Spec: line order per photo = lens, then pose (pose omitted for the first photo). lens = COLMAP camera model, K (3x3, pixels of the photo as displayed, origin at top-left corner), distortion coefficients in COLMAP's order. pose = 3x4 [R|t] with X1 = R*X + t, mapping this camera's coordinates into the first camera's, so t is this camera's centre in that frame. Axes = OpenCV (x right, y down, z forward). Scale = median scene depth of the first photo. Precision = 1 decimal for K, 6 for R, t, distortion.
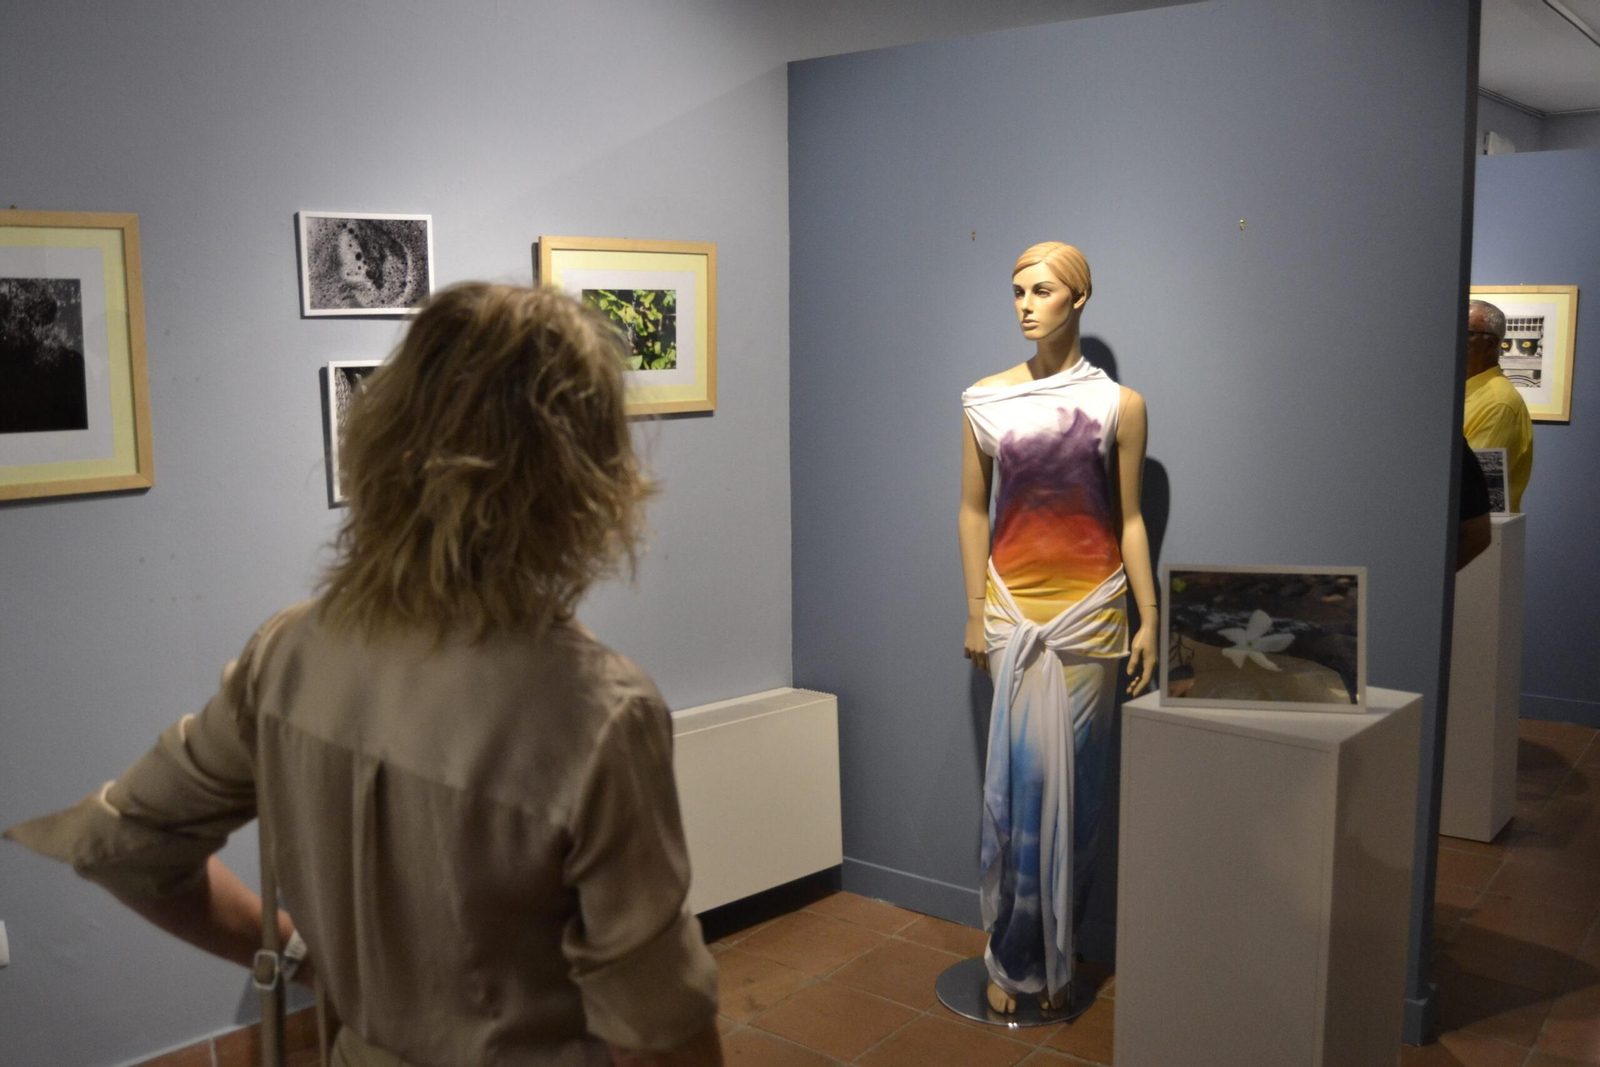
lens RADIAL K [[1411.2, 0, 812.8], [0, 1411.2, 531.2], [0, 0, 1]] dist [-0.077550, 0.020169]
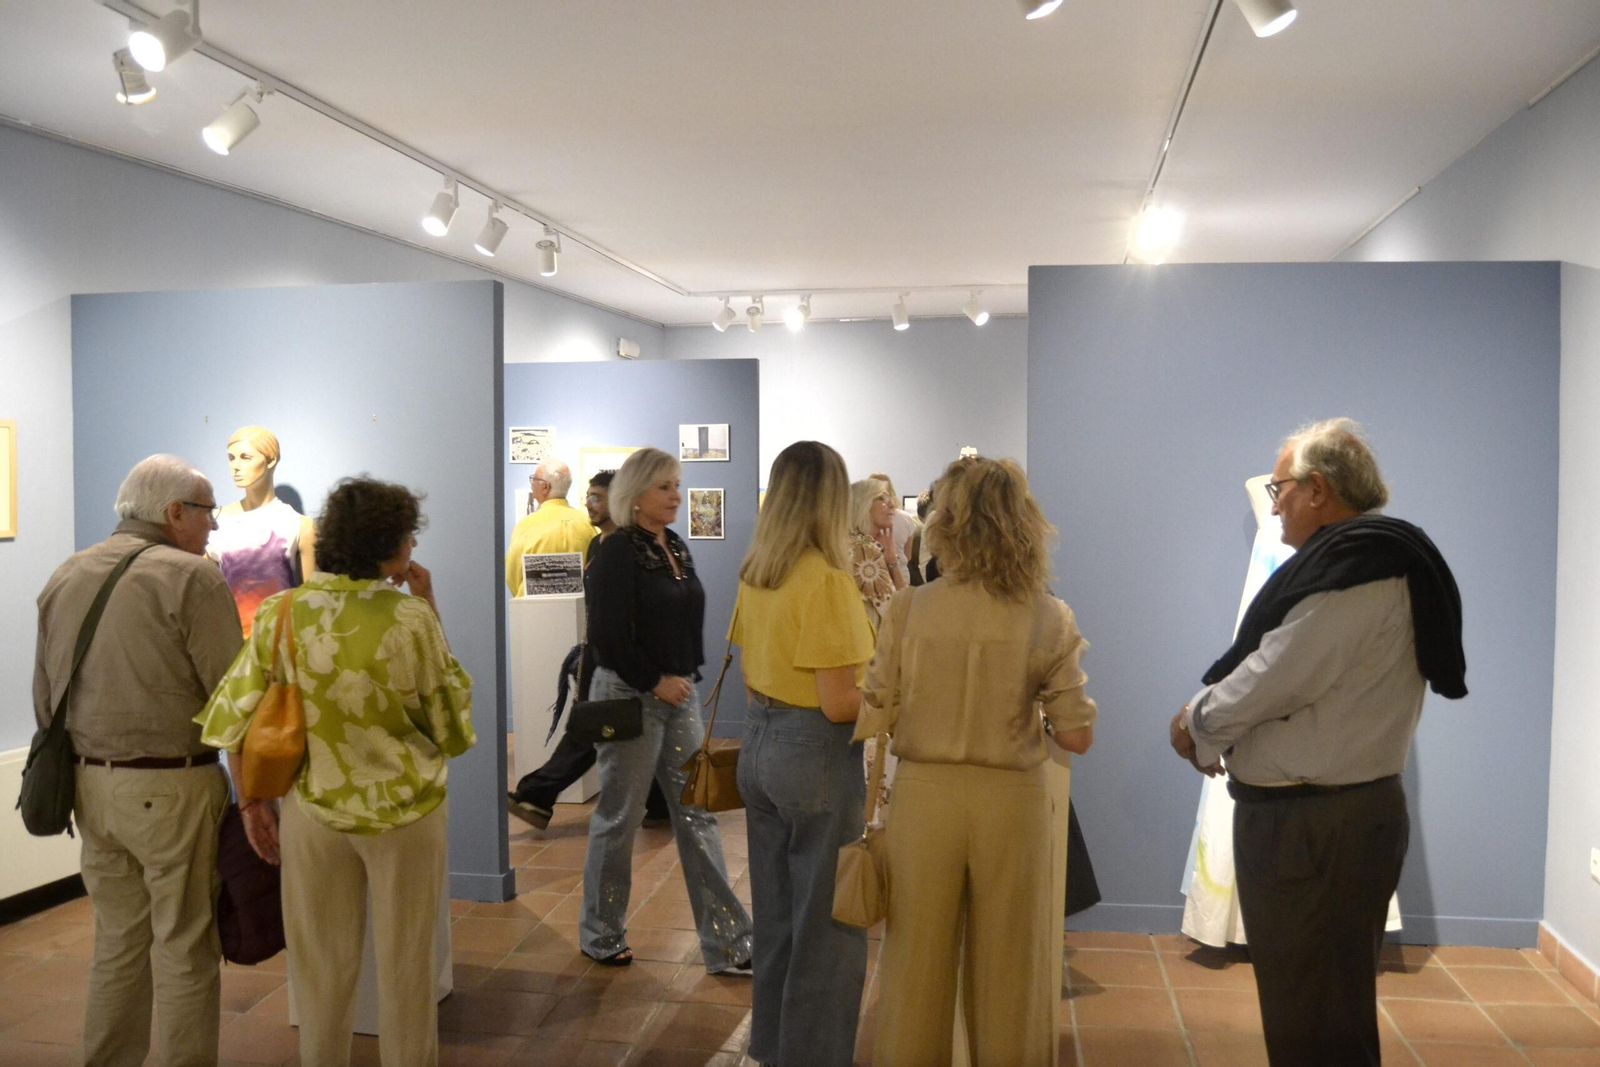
lens RADIAL K [[1275.6, 0, 811.0], [0, 1275.6, 536.9], [0, 0, 1]] dist [-0.091901, 0.038511]
pose [[0.870796, -0.017556, 0.491330, 0.018873], [0.061287, 0.995443, -0.073052, 0.063981], [-0.487809, 0.093726, 0.867904, -0.548618]]
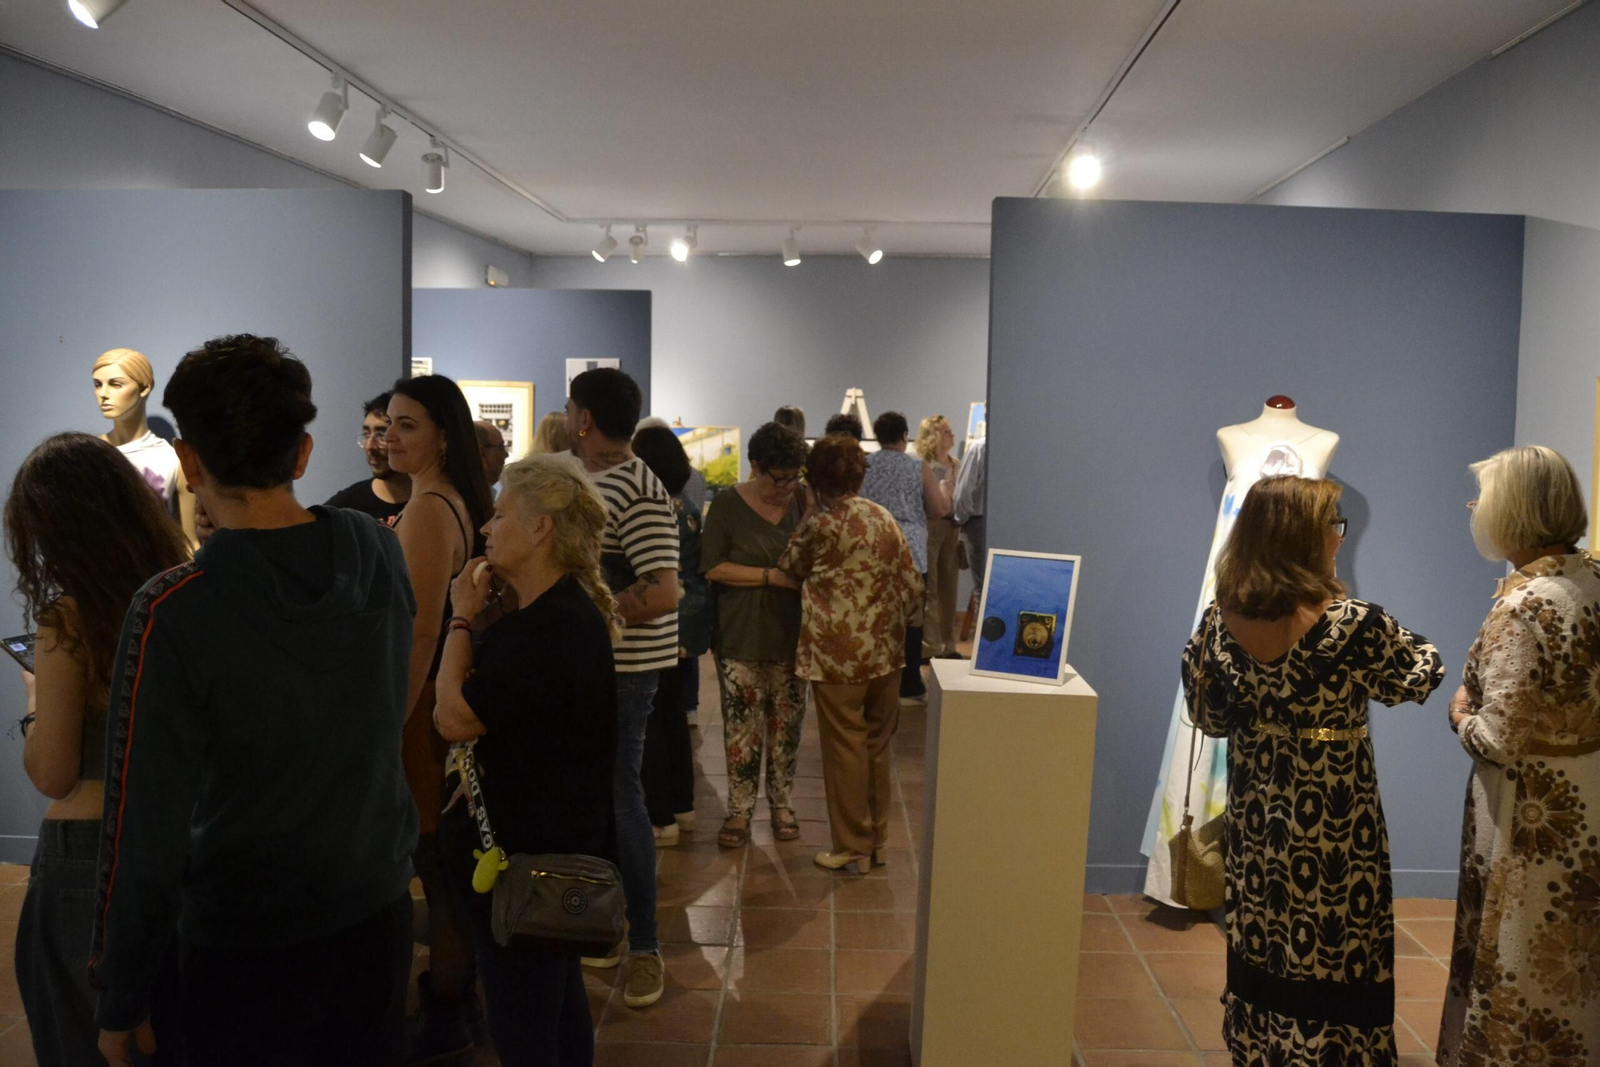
lens RADIAL K [[1275.6, 0, 811.0], [0, 1275.6, 536.9], [0, 0, 1]] dist [-0.091901, 0.038511]
pose [[0.796776, -0.034502, 0.603289, -0.037304], [0.057762, 0.998146, -0.019204, 0.045461], [-0.601507, 0.050148, 0.797292, -0.397014]]
